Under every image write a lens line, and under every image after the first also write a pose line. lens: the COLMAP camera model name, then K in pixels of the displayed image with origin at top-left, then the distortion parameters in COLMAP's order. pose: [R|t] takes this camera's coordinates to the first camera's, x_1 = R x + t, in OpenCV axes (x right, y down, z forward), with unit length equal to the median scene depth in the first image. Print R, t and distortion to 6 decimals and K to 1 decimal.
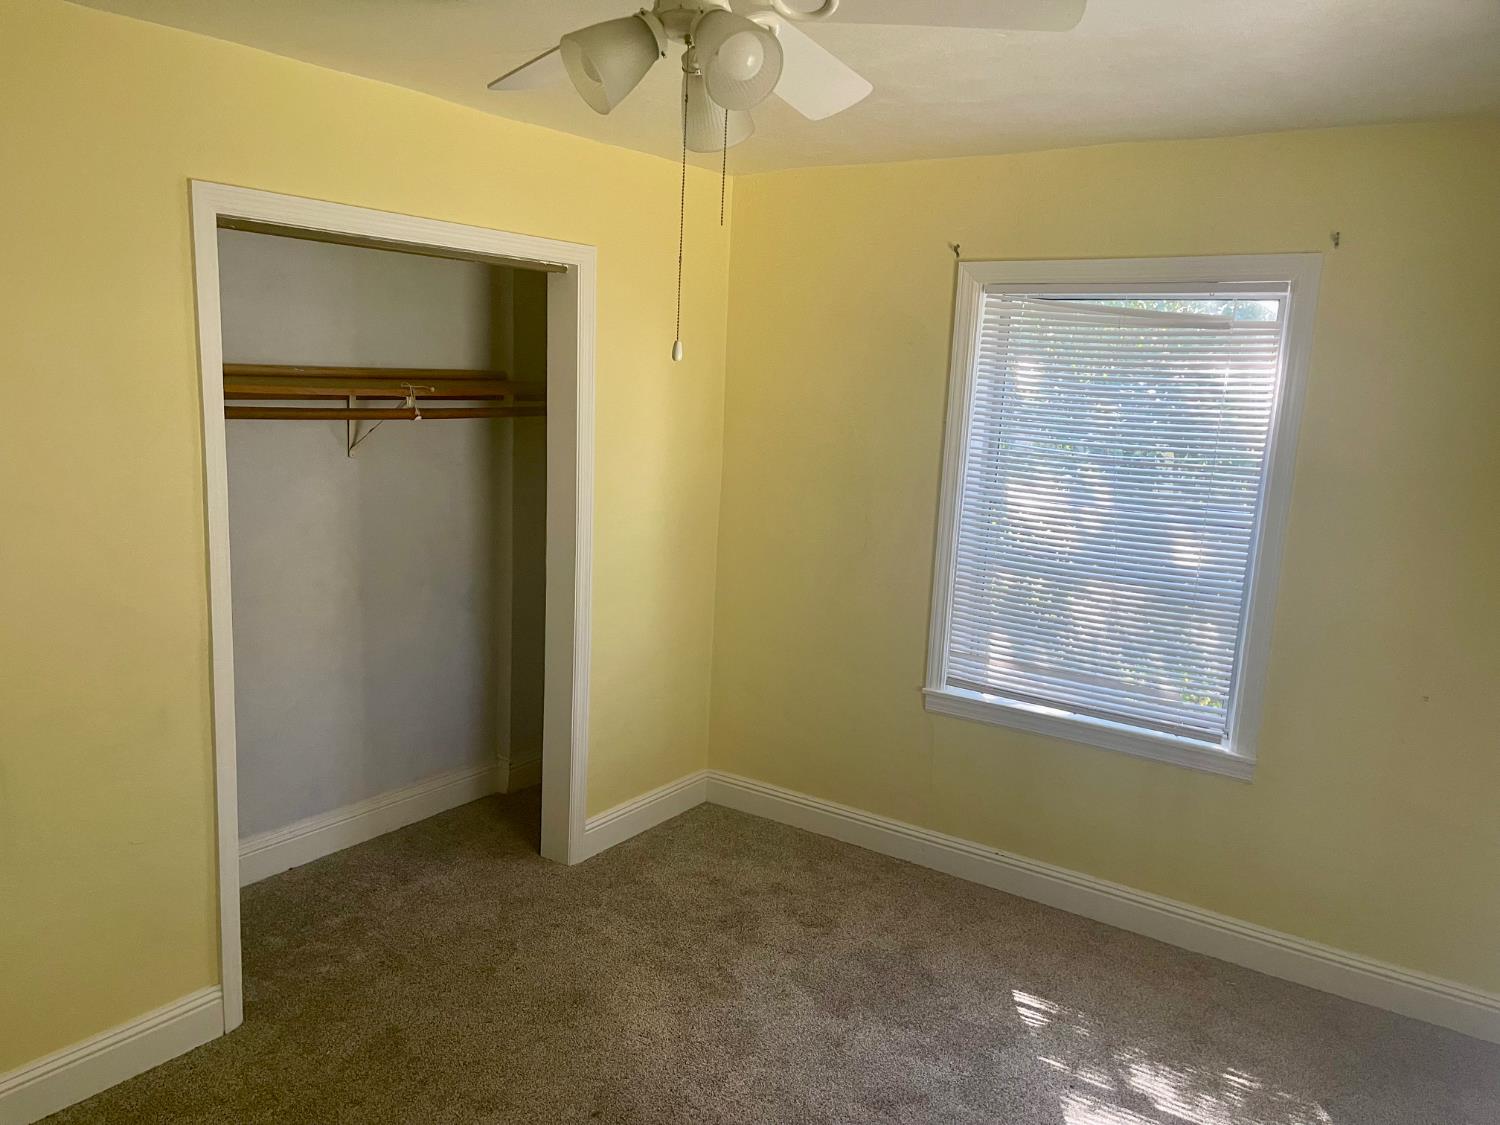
lens RADIAL K [[1132.4, 0, 749.5], [0, 1132.4, 597.2], [0, 0, 1]] dist [0.005552, 0.000124]
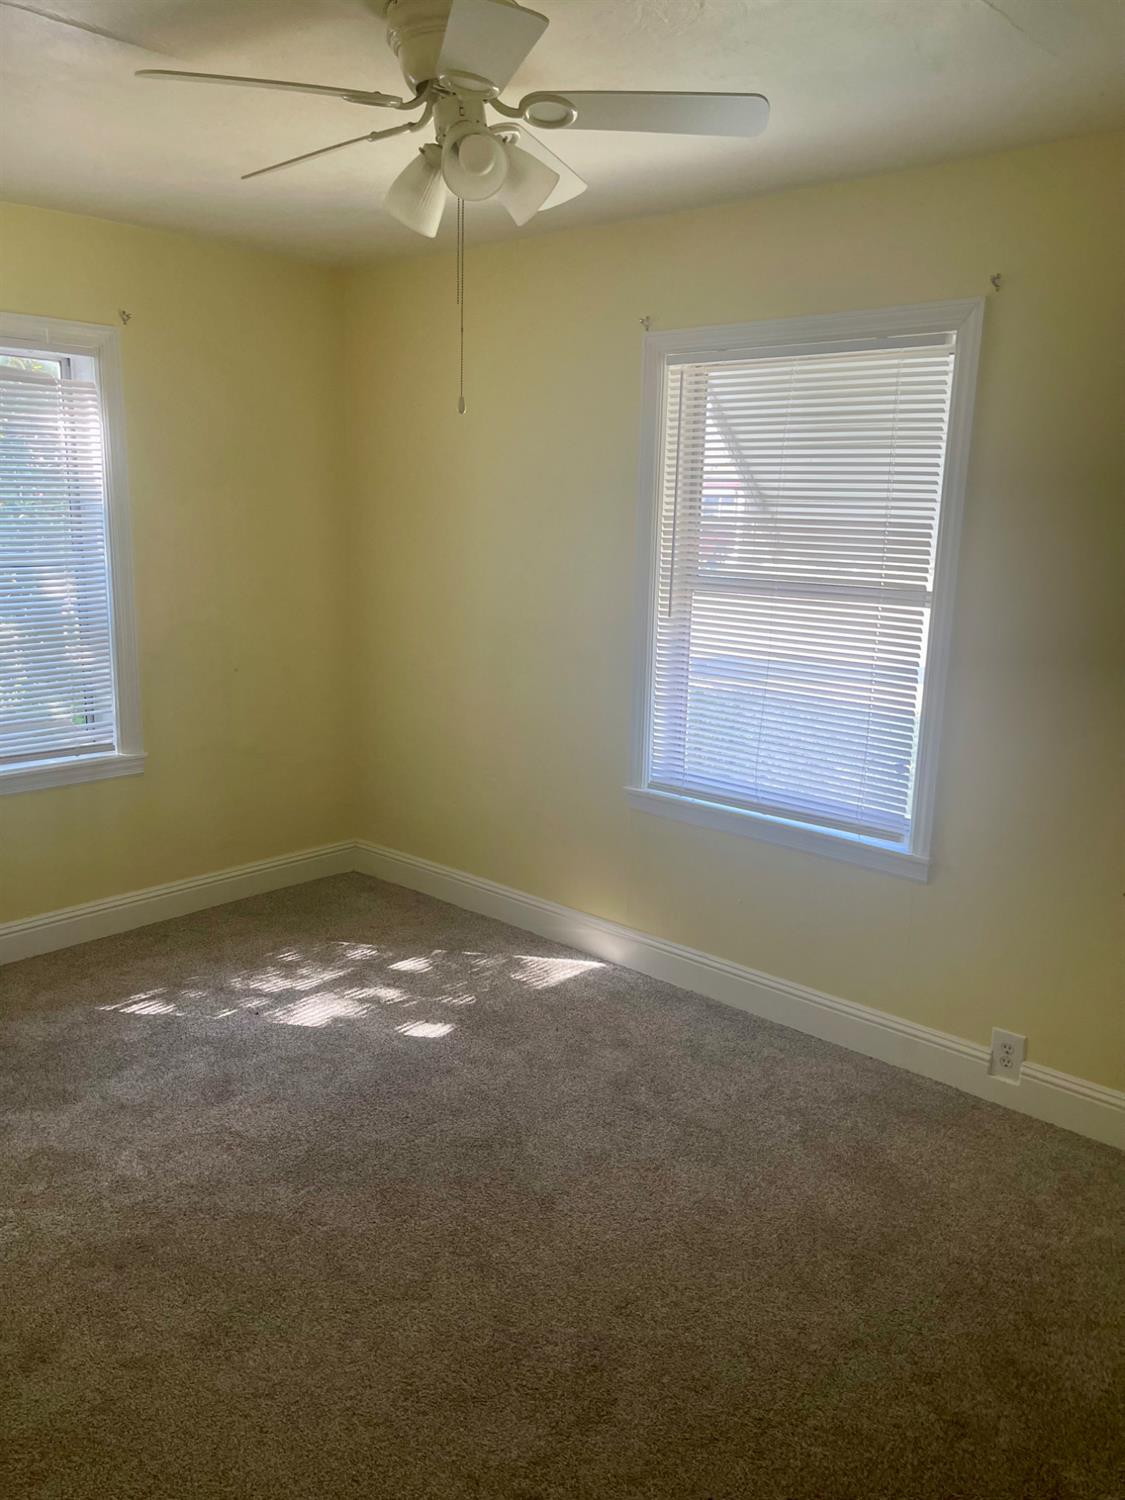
lens RADIAL K [[1133.0, 0, 558.7], [0, 1133.0, 773.3], [0, 0, 1]] dist [0.040122, -0.036625]
pose [[0.118048, -0.273651, 0.954557, -0.720283], [0.172765, 0.952278, 0.251632, -0.071531], [-0.977863, 0.135209, 0.159692, 0.392897]]
